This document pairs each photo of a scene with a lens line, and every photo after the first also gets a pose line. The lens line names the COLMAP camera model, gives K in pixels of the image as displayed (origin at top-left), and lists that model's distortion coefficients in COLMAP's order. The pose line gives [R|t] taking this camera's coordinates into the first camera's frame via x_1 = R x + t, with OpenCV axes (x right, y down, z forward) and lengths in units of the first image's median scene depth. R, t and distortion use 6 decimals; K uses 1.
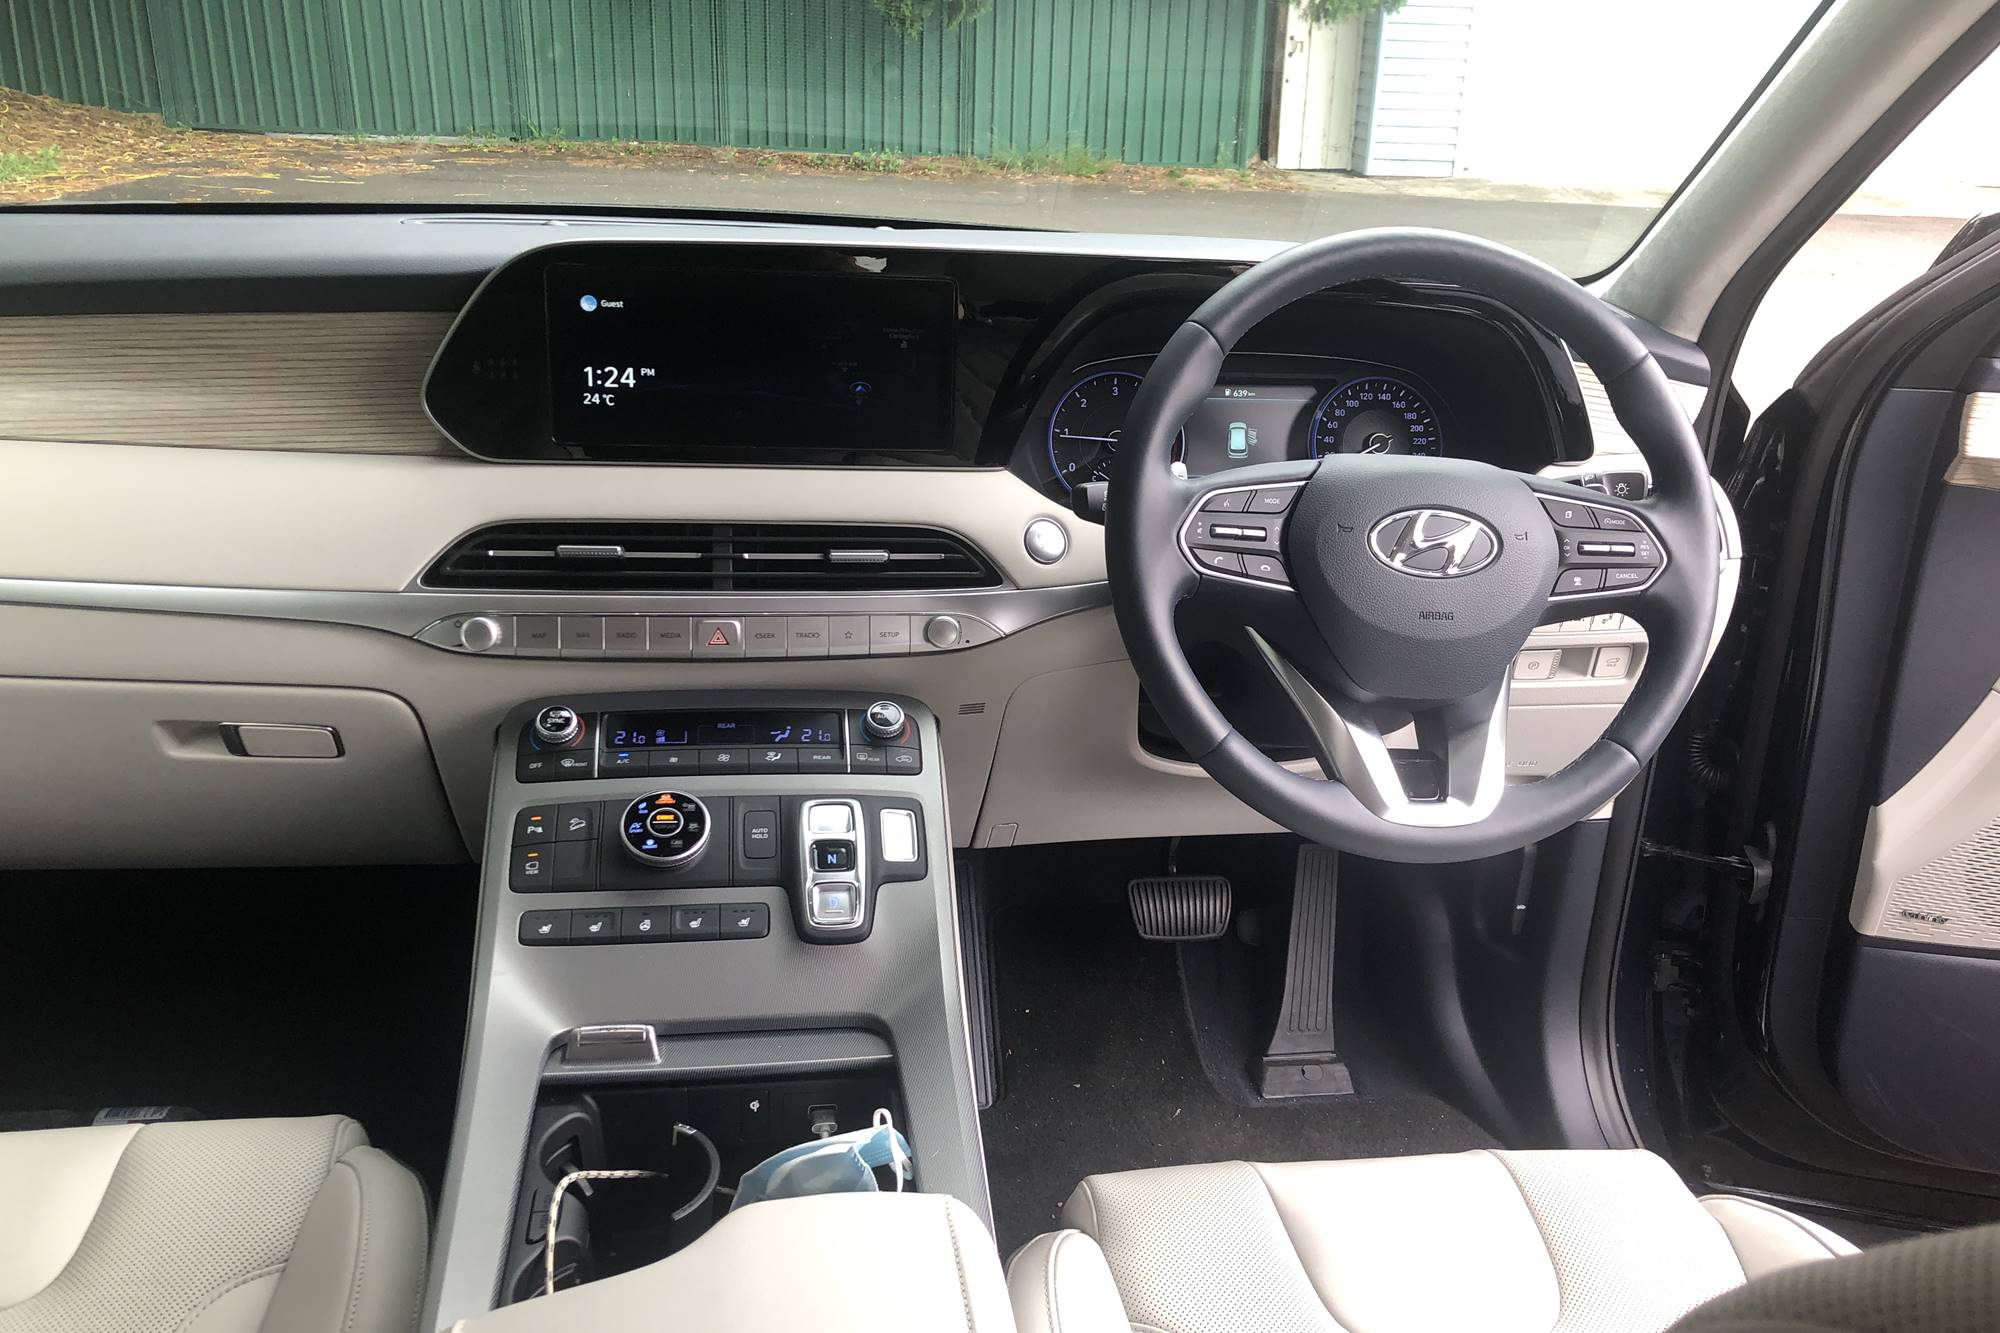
lens RADIAL K [[1596.5, 0, 1000.0], [0, 1596.5, 666.5], [0, 0, 1]] dist [-0.001282, -0.000768]
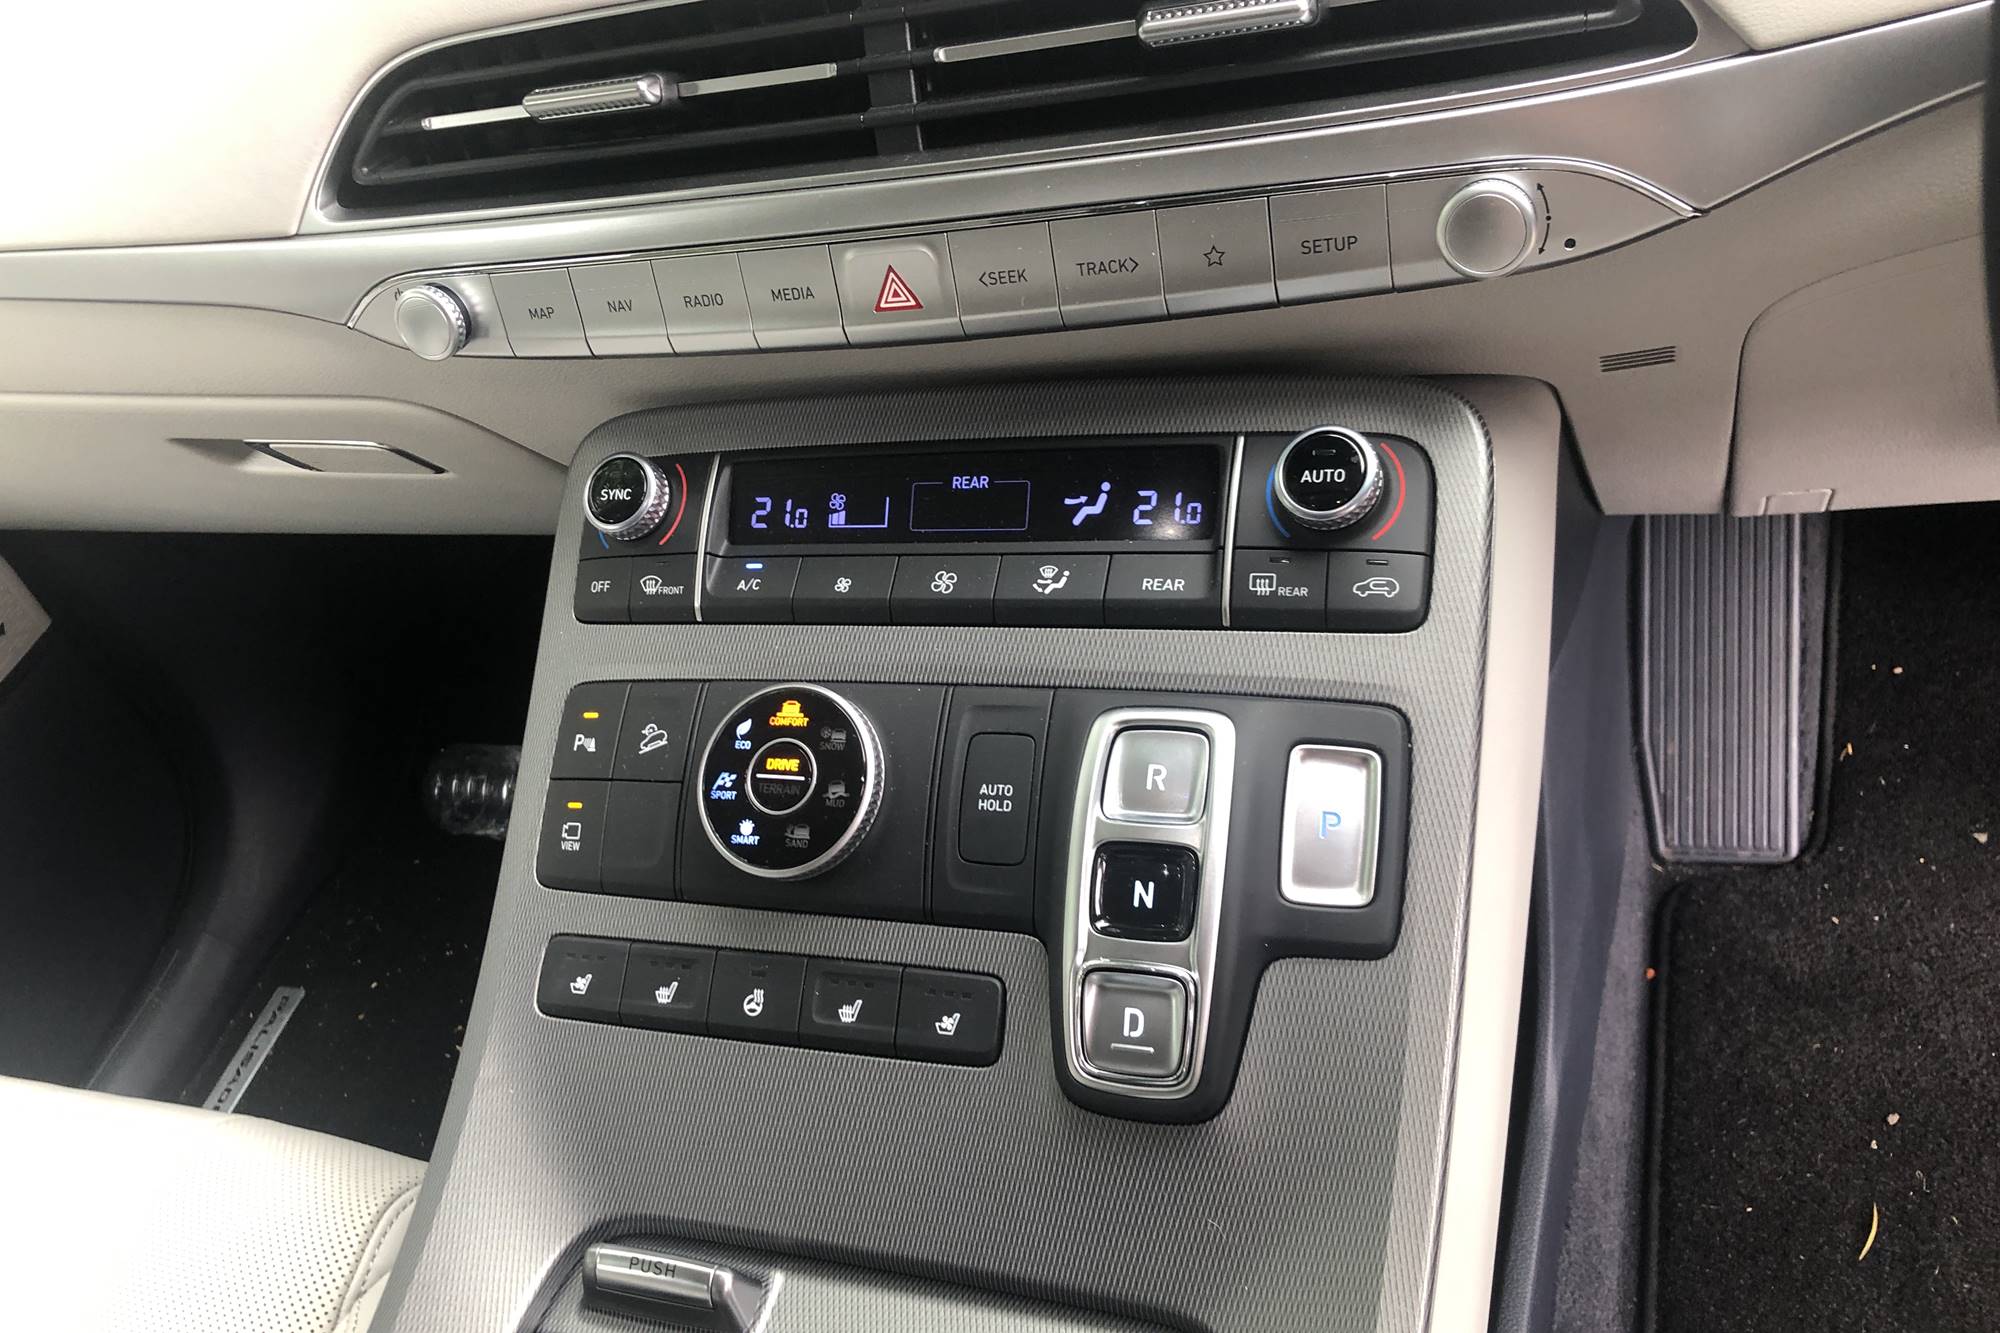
lens RADIAL K [[1618.3, 0, 1000.0], [0, 1618.3, 666.5], [0, 0, 1]] dist [0.033878, -0.005480]
pose [[0.854109, 0.094697, -0.511401, 0.065362], [0.151976, 0.894927, 0.419534, -0.105343], [0.497395, -0.436048, 0.749973, 0.696591]]
